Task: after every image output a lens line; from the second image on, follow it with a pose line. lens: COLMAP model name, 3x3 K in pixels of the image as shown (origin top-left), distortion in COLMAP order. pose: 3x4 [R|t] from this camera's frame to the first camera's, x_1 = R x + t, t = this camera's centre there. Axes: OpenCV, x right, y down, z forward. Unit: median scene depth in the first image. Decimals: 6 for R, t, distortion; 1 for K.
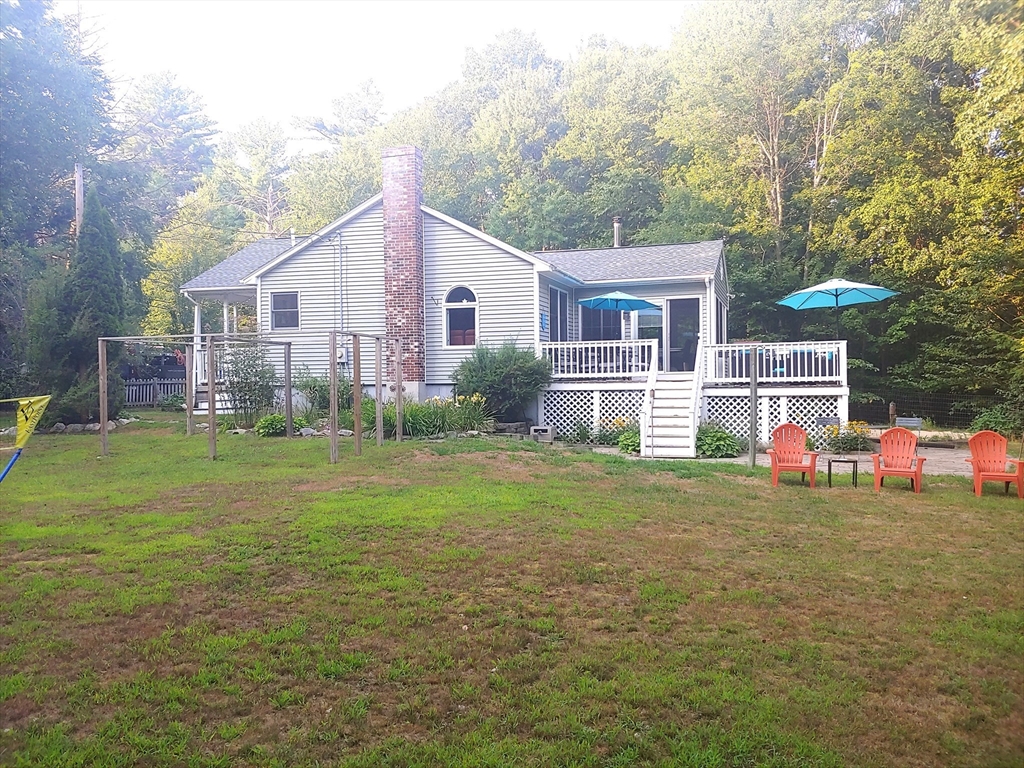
lens RADIAL K [[944.4, 0, 483.0], [0, 944.4, 380.5], [0, 0, 1]] dist [0.225258, -0.580934]
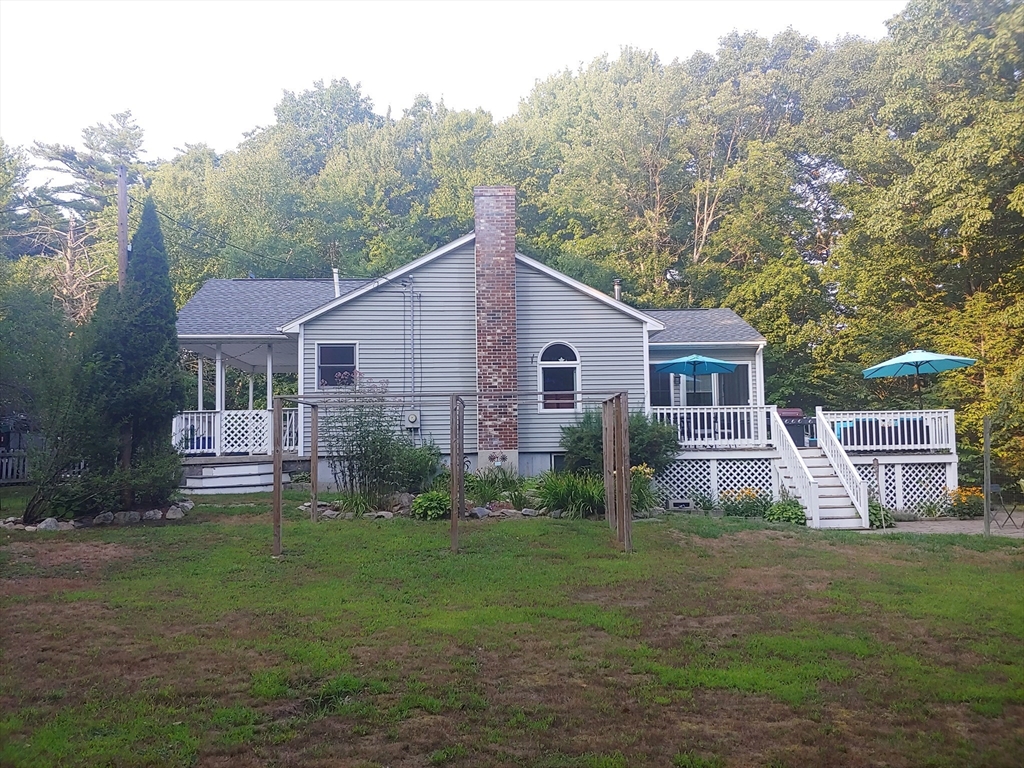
lens RADIAL K [[944.4, 0, 483.0], [0, 944.4, 380.5], [0, 0, 1]] dist [0.225258, -0.580934]
pose [[0.929577, 0.021122, 0.368024, -0.423211], [0.003922, 0.997734, -0.067170, -0.004293], [-0.368608, 0.063883, 0.927387, 0.193945]]
